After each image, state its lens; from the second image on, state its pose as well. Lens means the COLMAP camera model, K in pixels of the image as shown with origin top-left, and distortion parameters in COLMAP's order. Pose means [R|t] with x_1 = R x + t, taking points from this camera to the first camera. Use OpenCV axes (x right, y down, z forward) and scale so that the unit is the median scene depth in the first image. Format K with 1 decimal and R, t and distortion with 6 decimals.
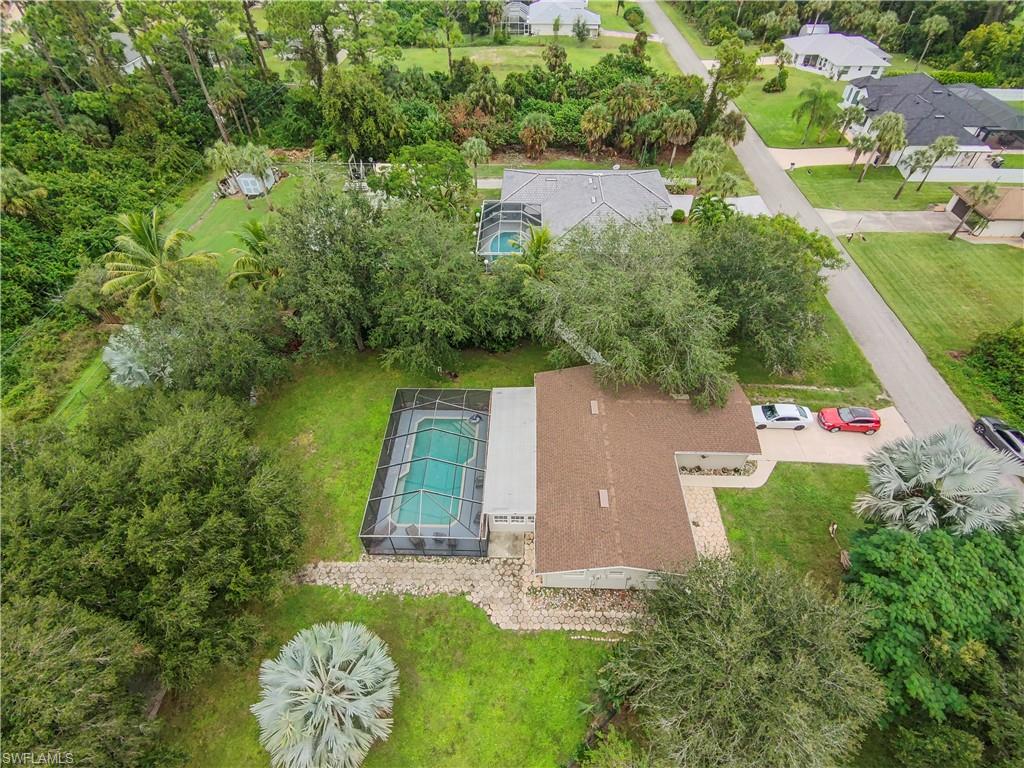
lens RADIAL K [[515.4, 0, 513.4], [0, 515.4, 390.2], [0, 0, 1]] dist [-0.000585, -0.000207]
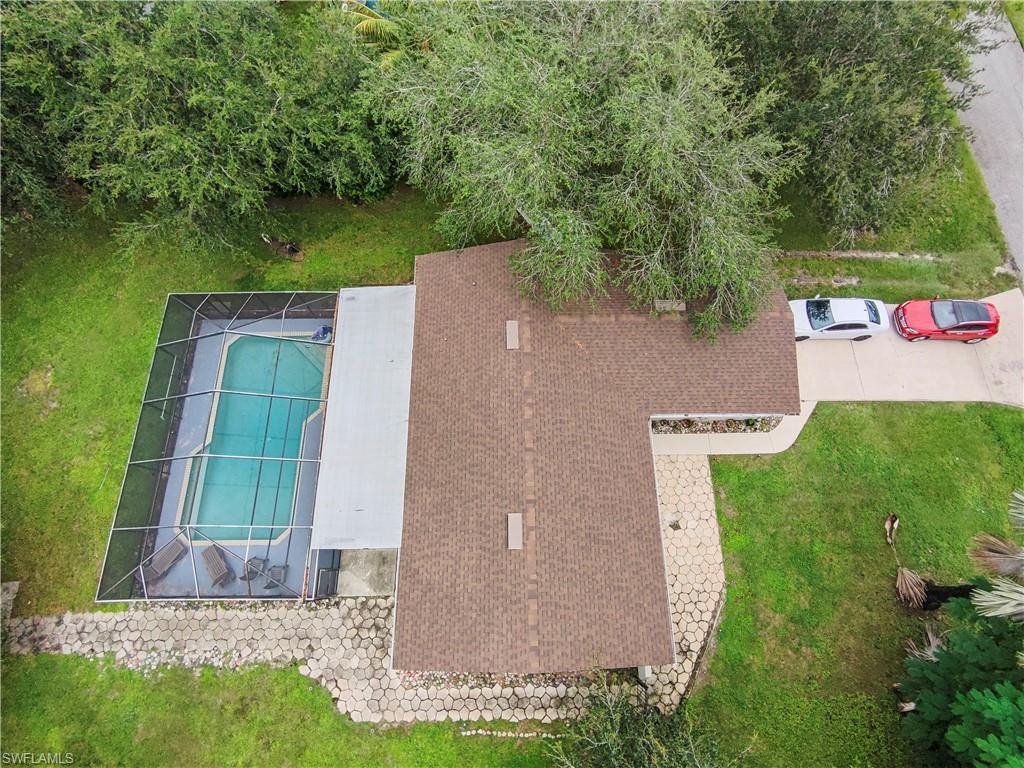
lens RADIAL K [[515.4, 0, 517.1], [0, 515.4, 386.8], [0, 0, 1]] dist [-0.000585, -0.000207]
pose [[0.999139, -0.036563, 0.019595, 0.147417], [0.025597, 0.915126, 0.402354, -0.135900], [-0.032643, -0.401506, 0.915275, 0.468313]]
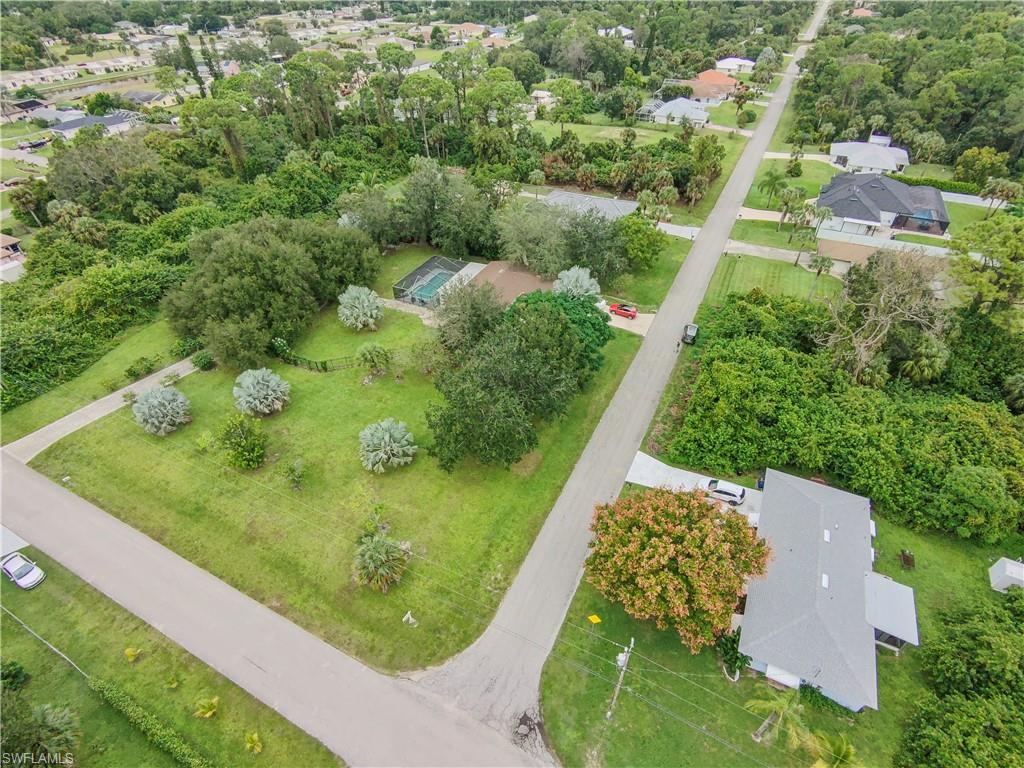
lens RADIAL K [[515.4, 0, 512.7], [0, 515.4, 387.8], [0, 0, 1]] dist [-0.000585, -0.000207]
pose [[0.906184, 0.264910, -0.329625, 1.078624], [-0.300641, 0.951745, -0.061614, 0.640199], [0.297397, 0.154933, 0.942099, -1.043456]]
